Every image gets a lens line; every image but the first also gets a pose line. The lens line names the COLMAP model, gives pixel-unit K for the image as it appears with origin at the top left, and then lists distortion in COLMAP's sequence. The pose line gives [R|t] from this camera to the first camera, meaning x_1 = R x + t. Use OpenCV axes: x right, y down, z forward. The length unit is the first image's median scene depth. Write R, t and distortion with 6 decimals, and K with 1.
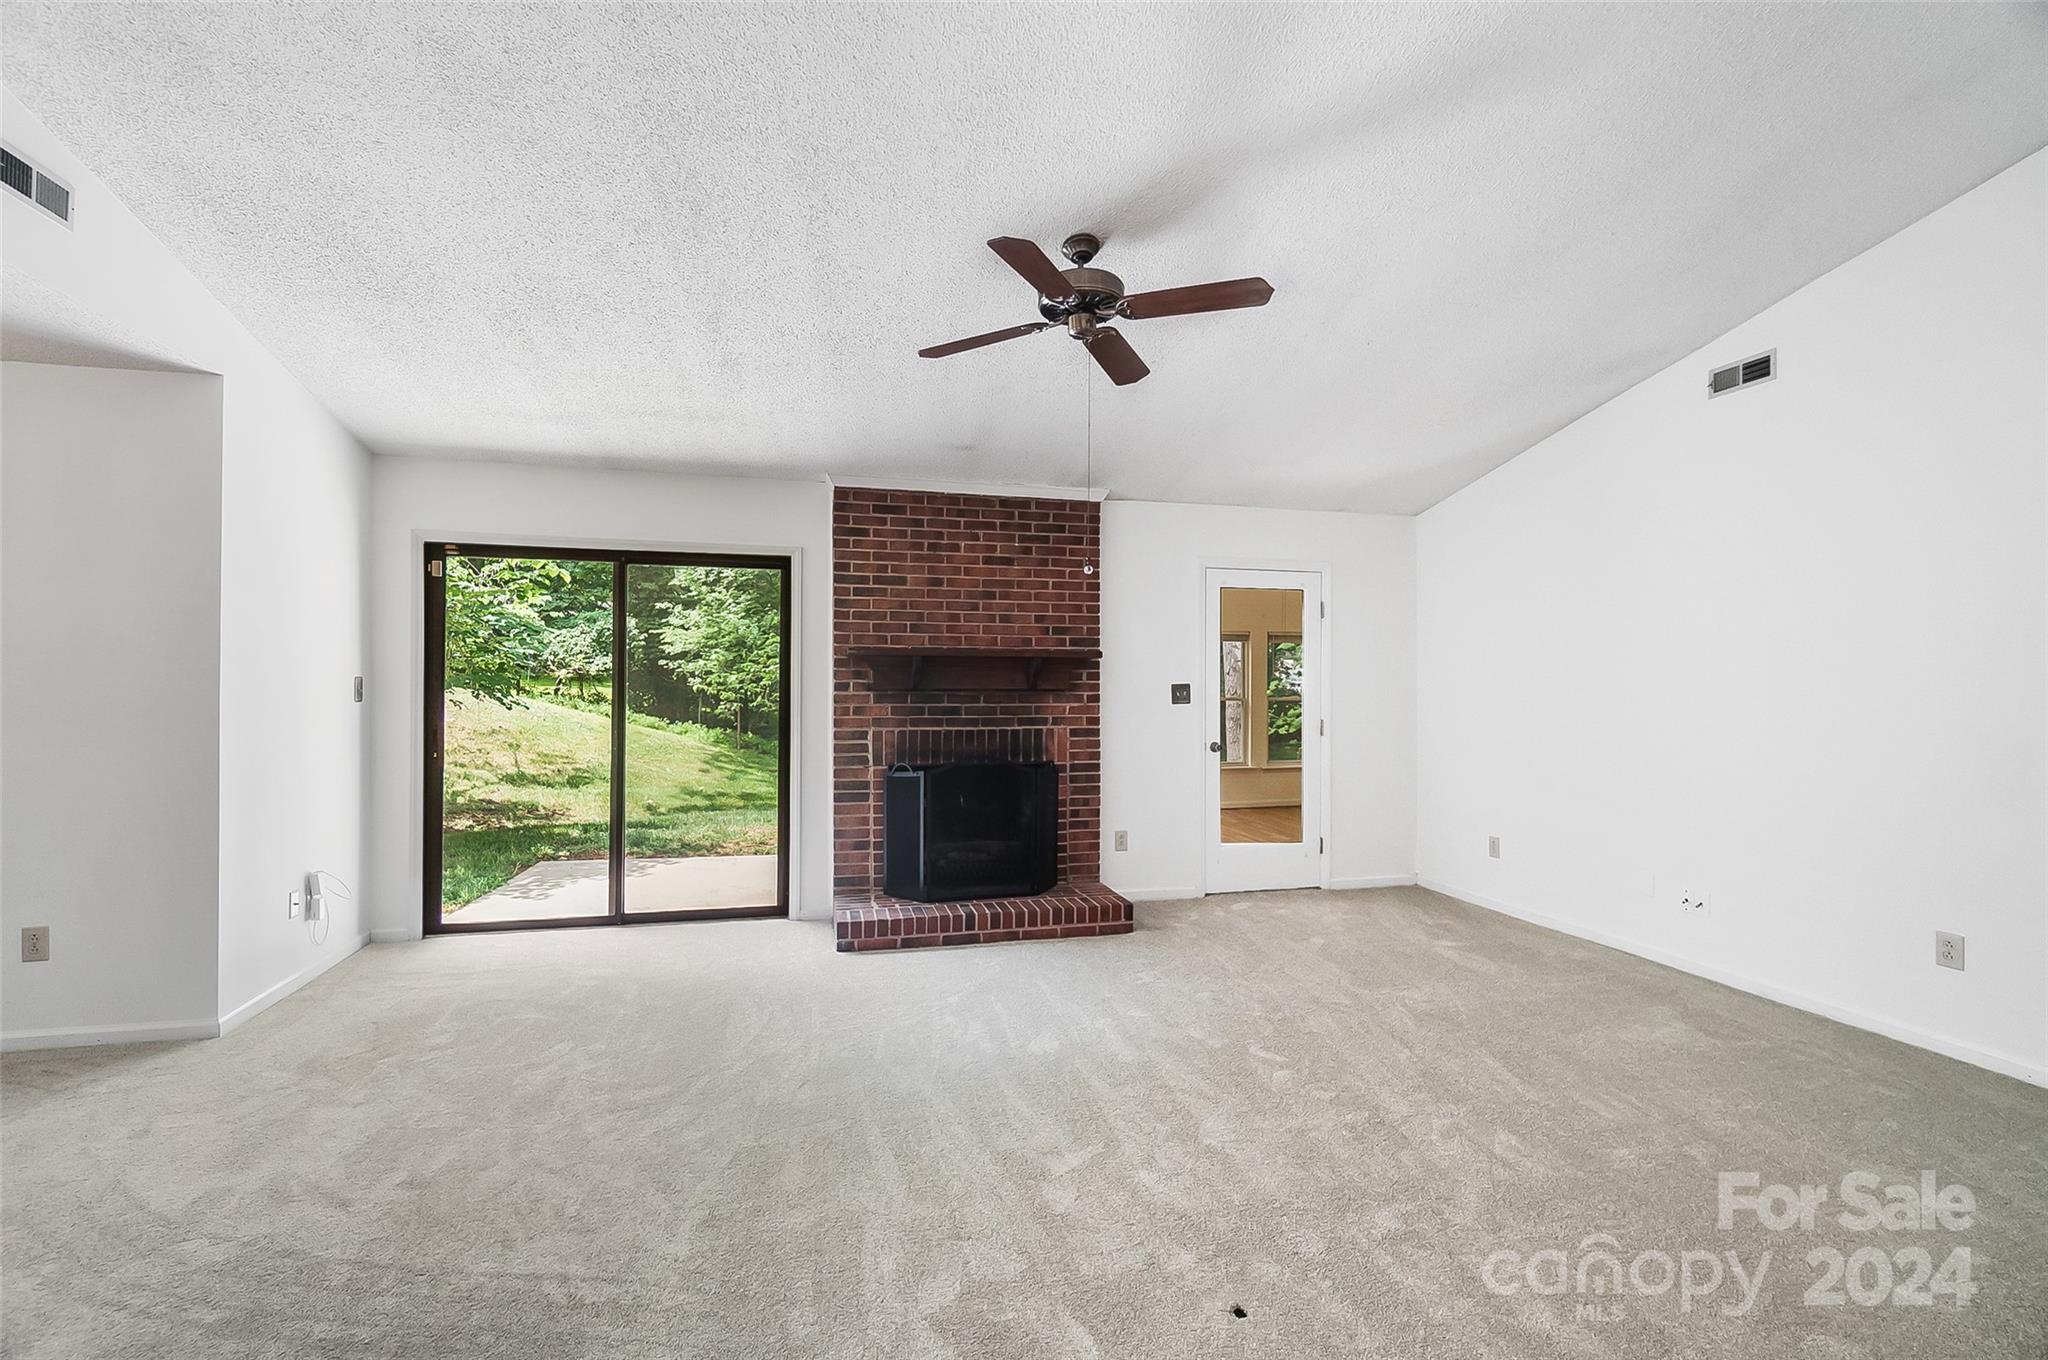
lens RADIAL K [[882.7, 0, 1012.1], [0, 882.7, 676.9], [0, 0, 1]] dist [-0.003413, -0.000900]
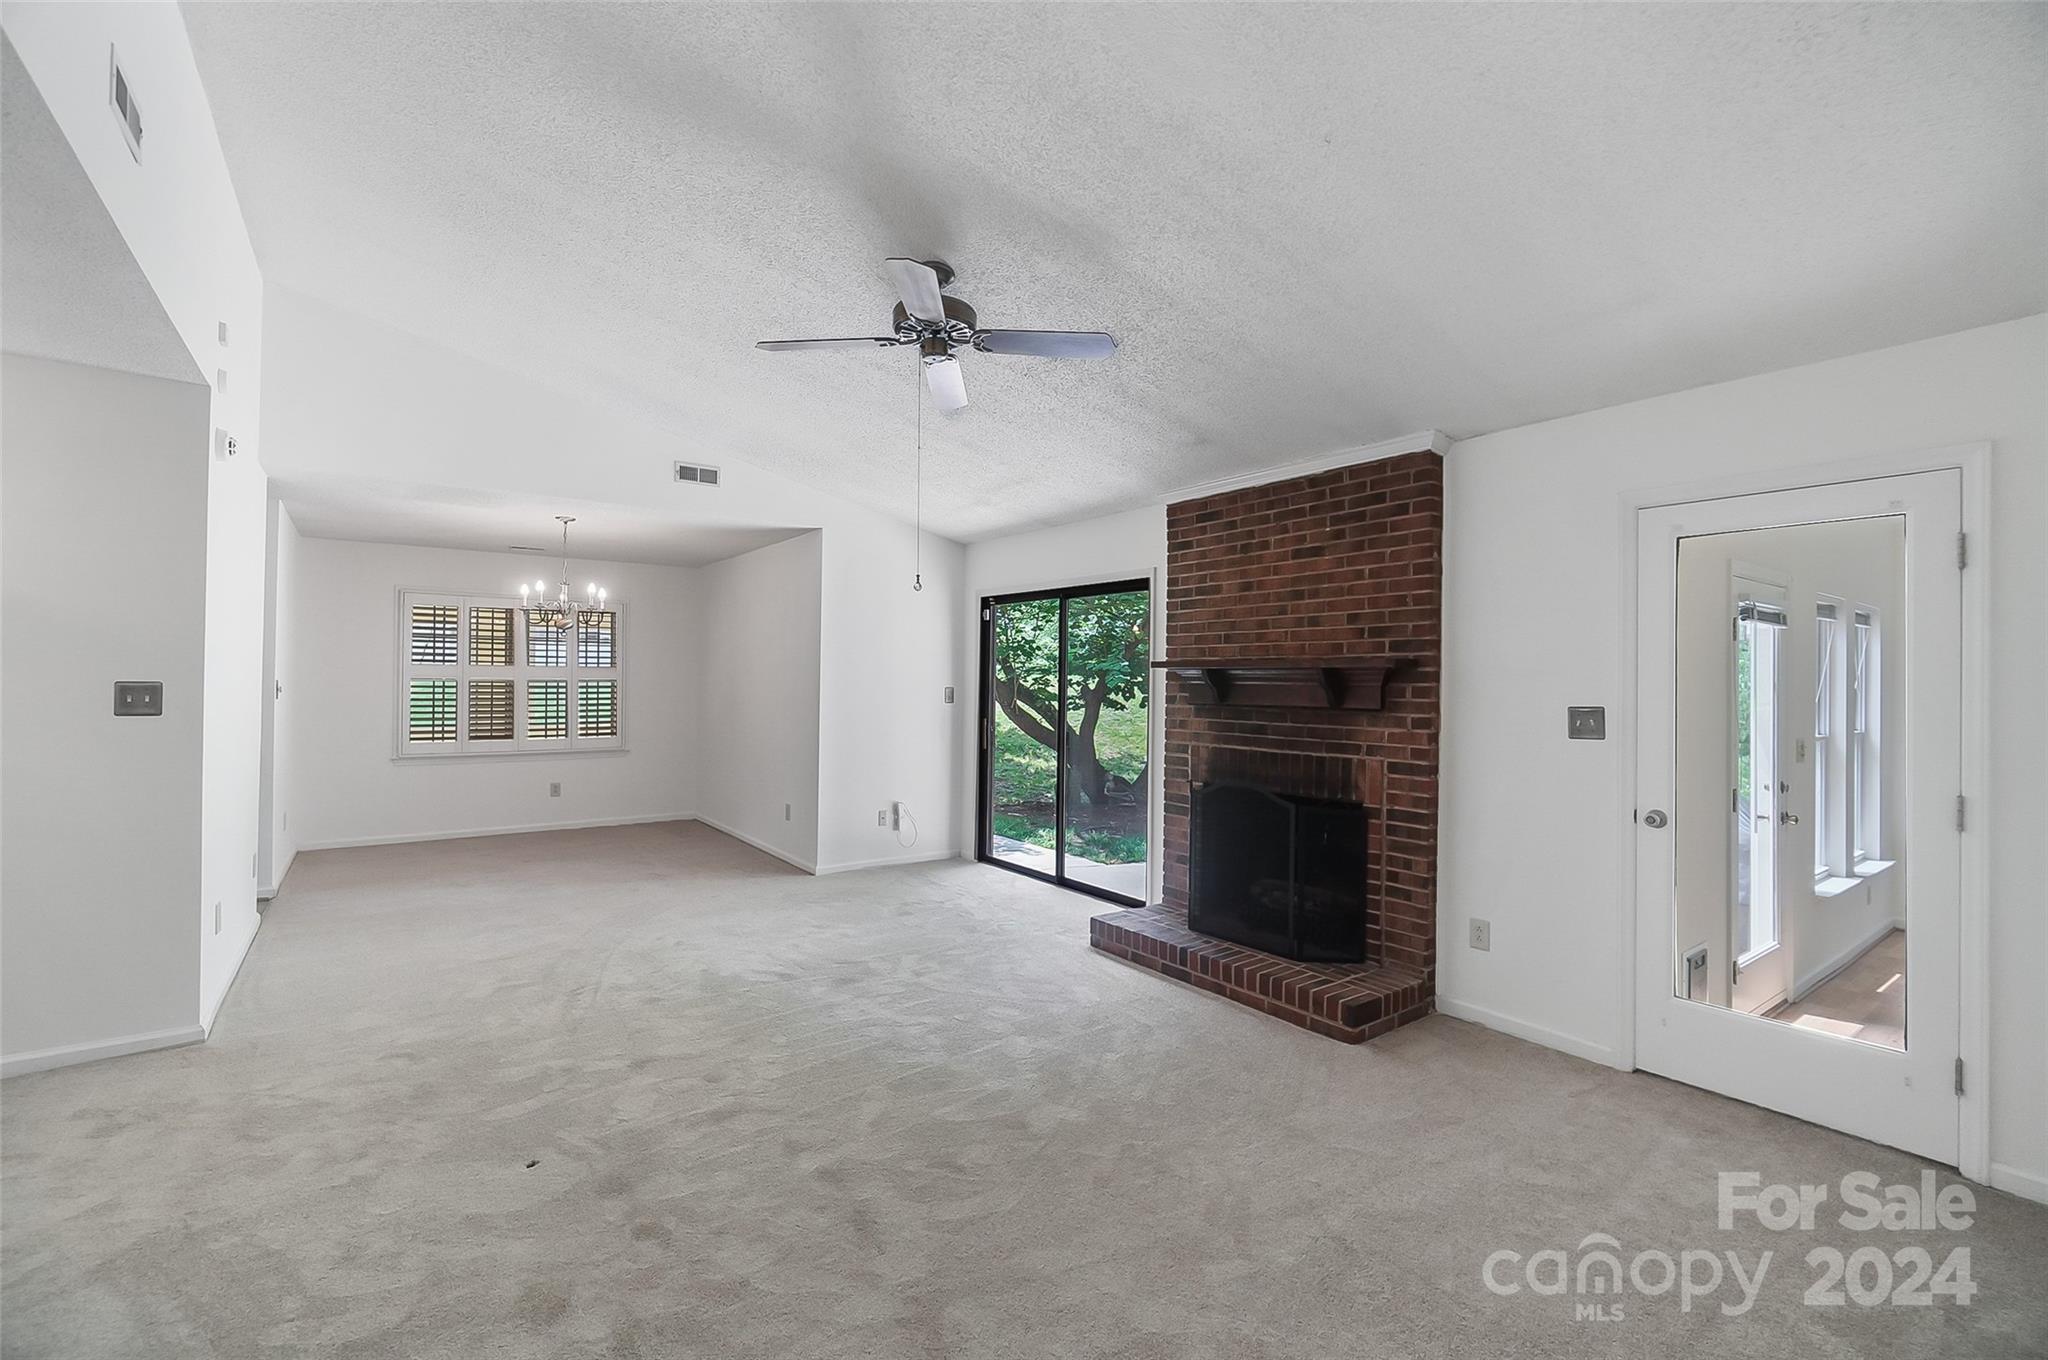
lens RADIAL K [[882.7, 0, 1012.1], [0, 882.7, 676.9], [0, 0, 1]] dist [-0.003413, -0.000900]
pose [[0.370914, -0.005841, -0.928649, 0.654659], [-0.007928, 0.999924, -0.009456, -0.003957], [0.928633, 0.010869, 0.370840, 0.432111]]
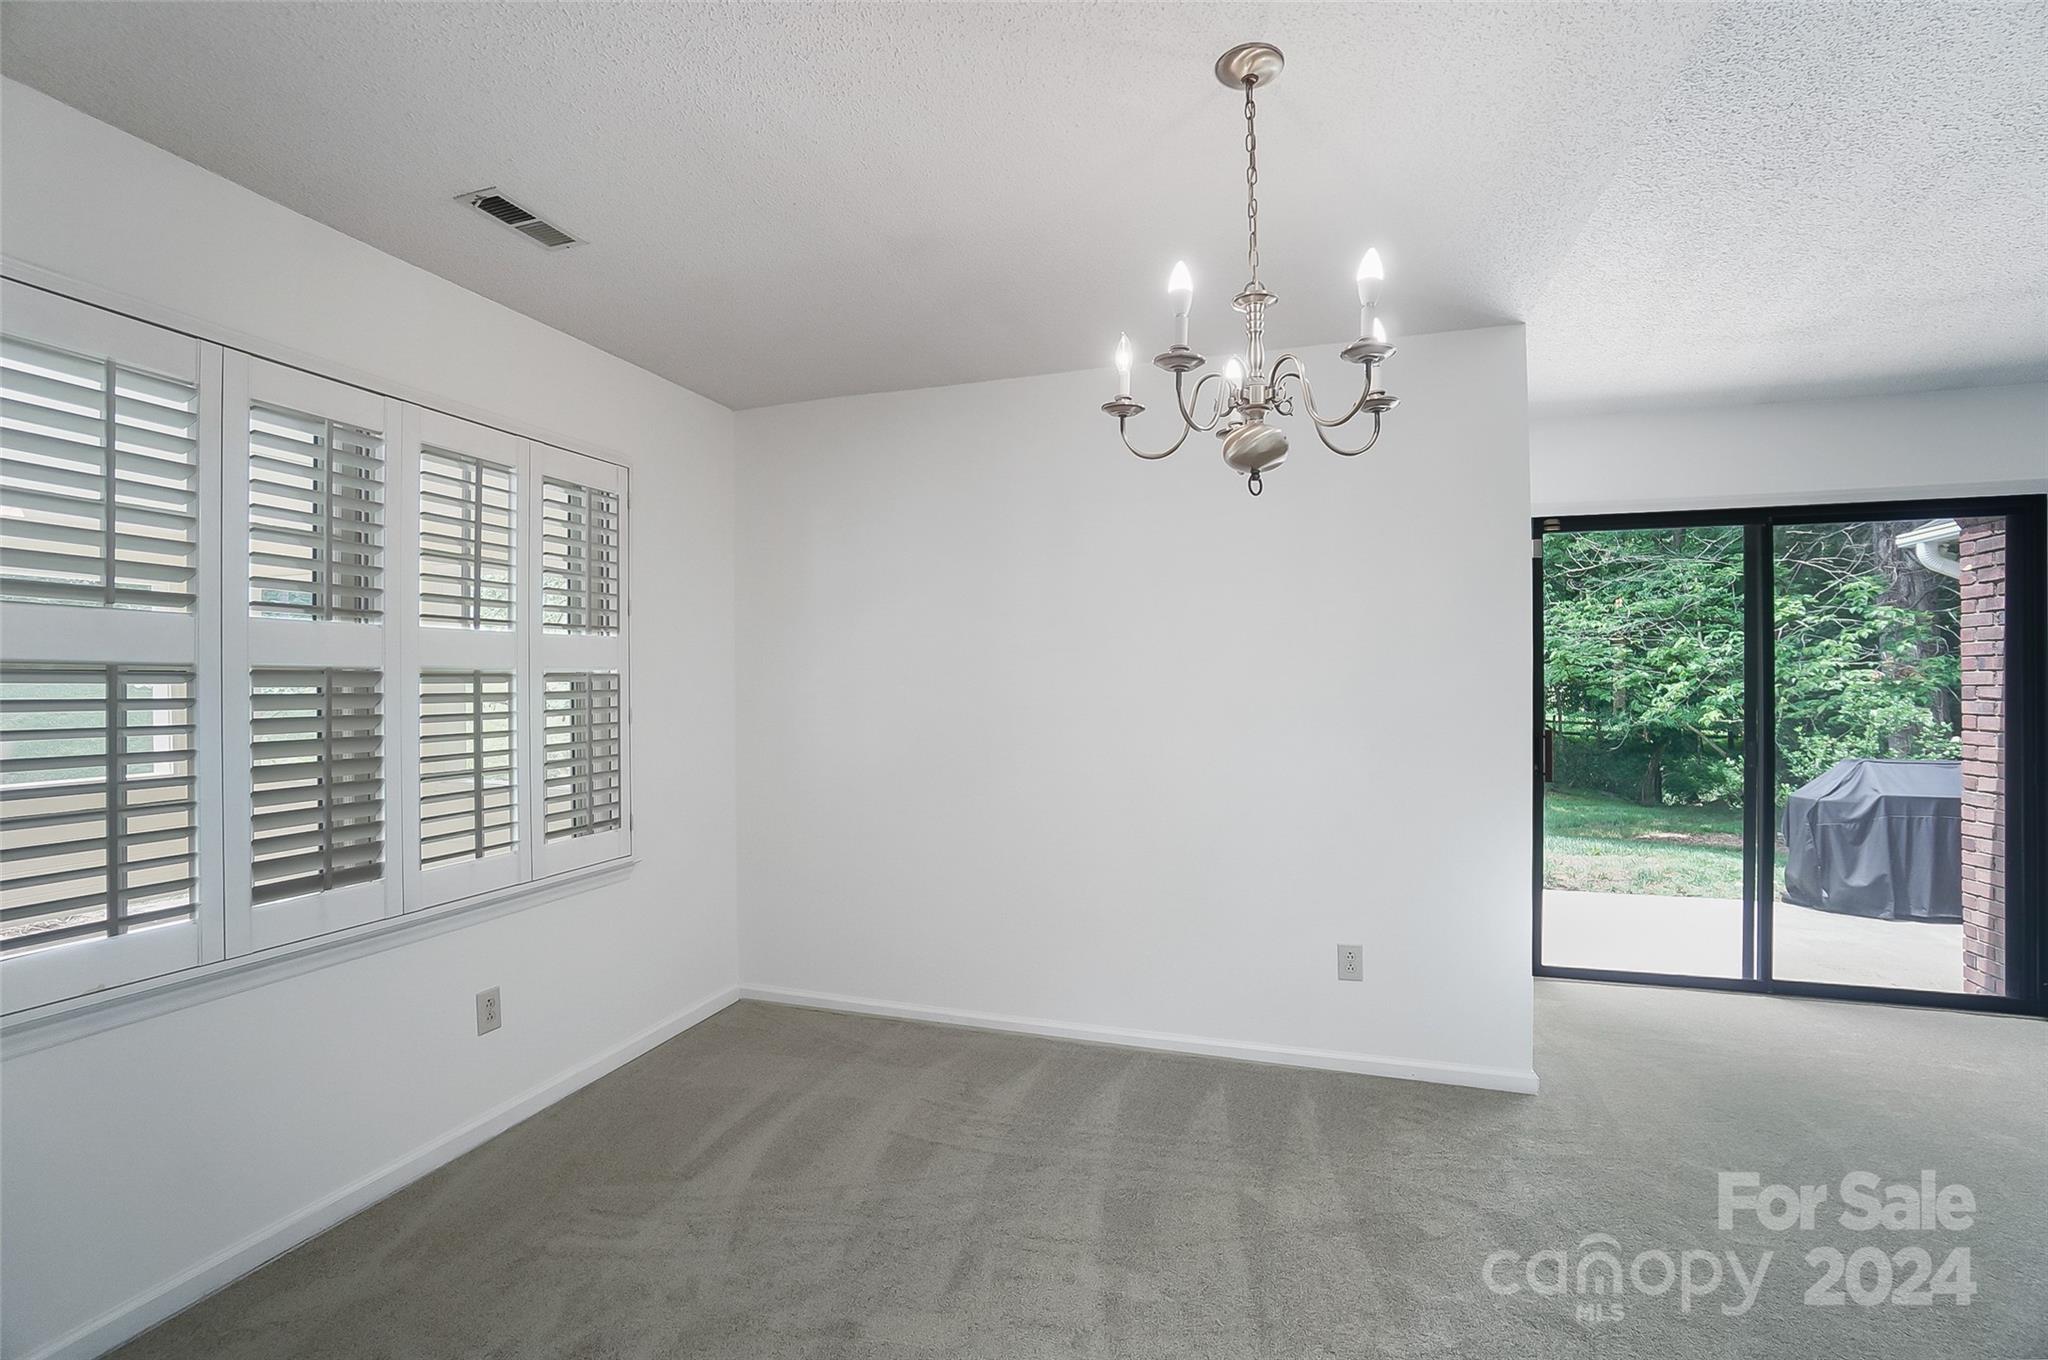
lens RADIAL K [[905.0, 0, 1015.5], [0, 905.0, 689.6], [0, 0, 1]] dist [-0.042076, 0.000012]
pose [[0.845987, -0.006512, -0.533164, -0.552966], [0.011374, 0.999918, 0.005835, 0.002389], [0.533083, -0.011000, 0.845992, 0.002280]]
